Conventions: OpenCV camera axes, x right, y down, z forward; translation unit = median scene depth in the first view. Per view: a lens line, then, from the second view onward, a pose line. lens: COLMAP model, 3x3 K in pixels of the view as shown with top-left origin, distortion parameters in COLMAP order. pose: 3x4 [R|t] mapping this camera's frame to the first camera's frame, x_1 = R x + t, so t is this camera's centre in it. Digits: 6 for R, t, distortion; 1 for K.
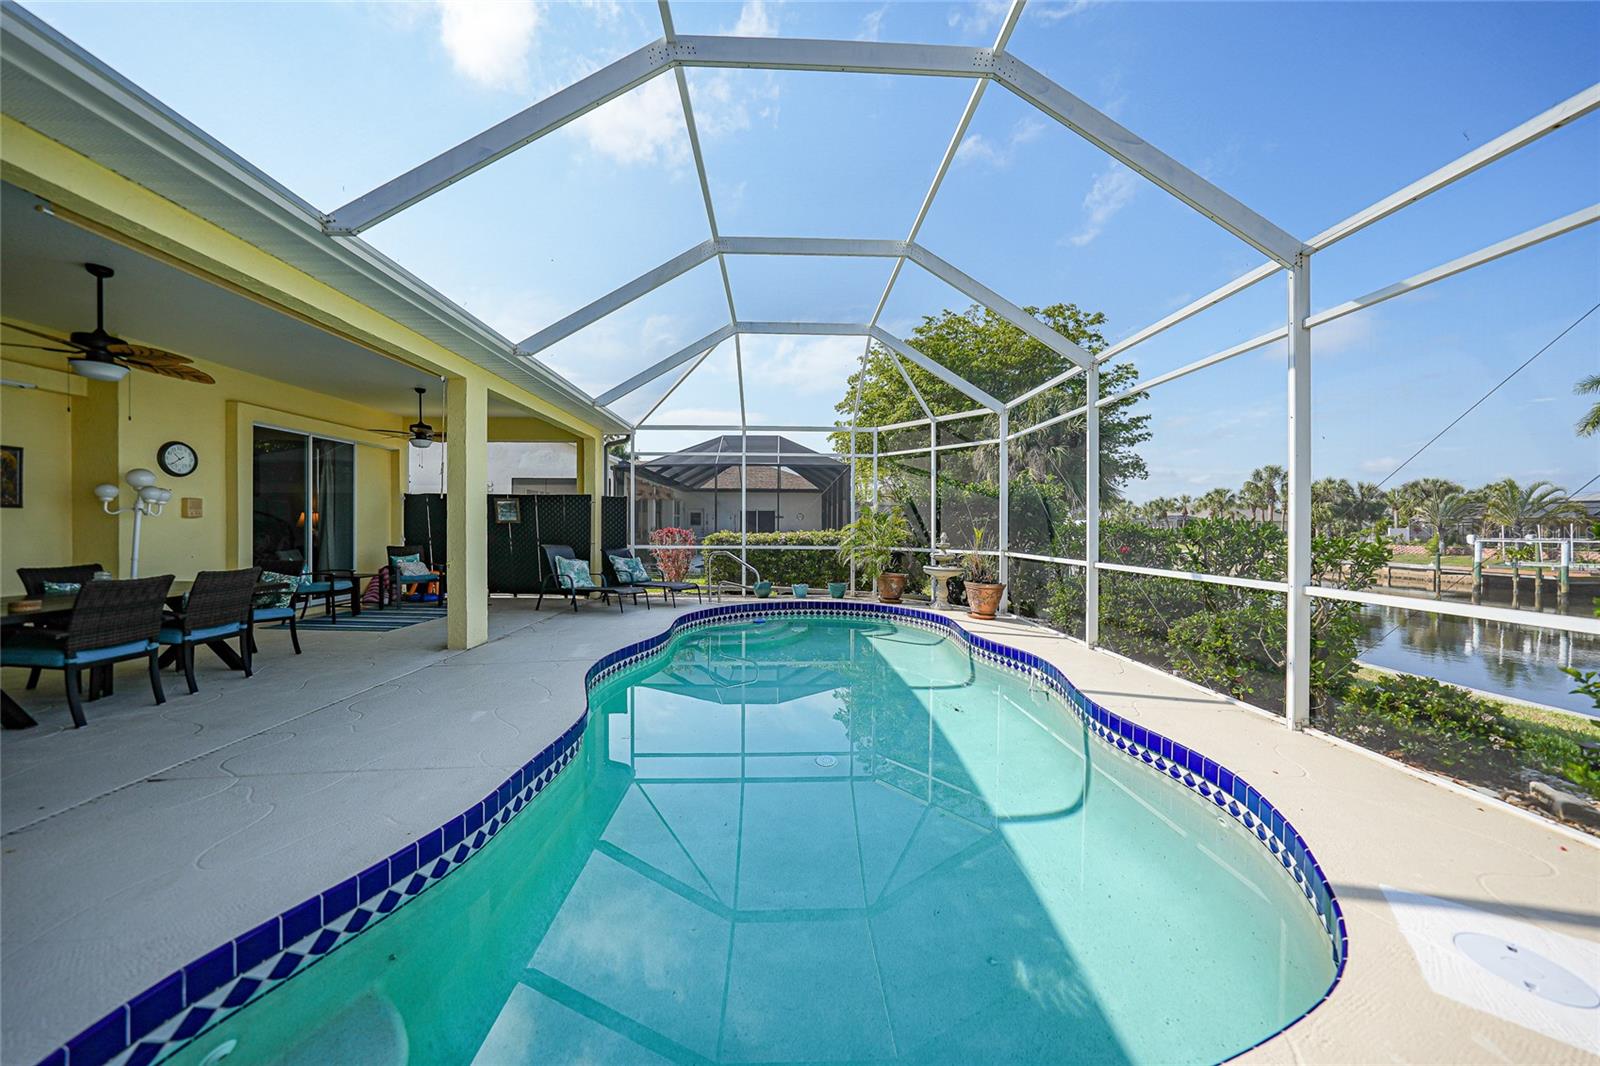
lens RADIAL K [[542.5, 0, 793.5], [0, 542.5, 532.2], [0, 0, 1]] dist [-0.013526, 0.001039]
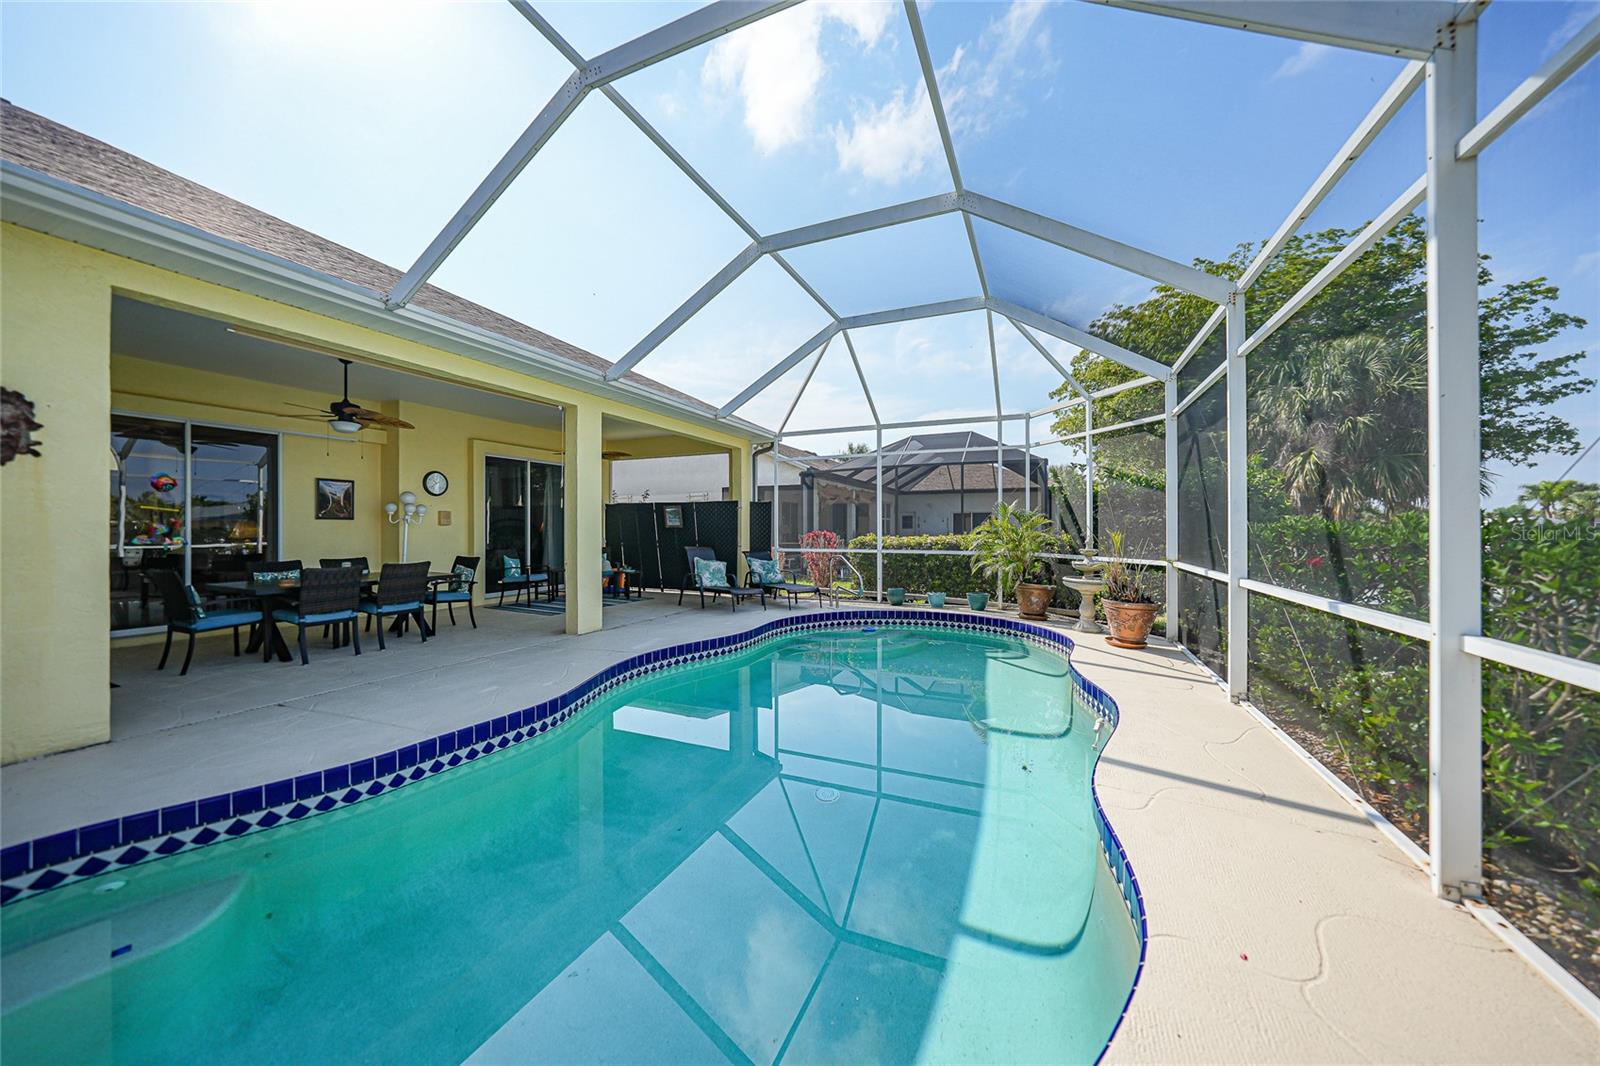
lens RADIAL K [[542.5, 0, 800.4], [0, 542.5, 531.8], [0, 0, 1]] dist [-0.013526, 0.001039]
pose [[0.903237, -0.002865, -0.429133, 0.214350], [-0.000187, 0.999975, -0.007071, 0.000199], [0.429142, 0.006467, 0.903214, 0.084376]]
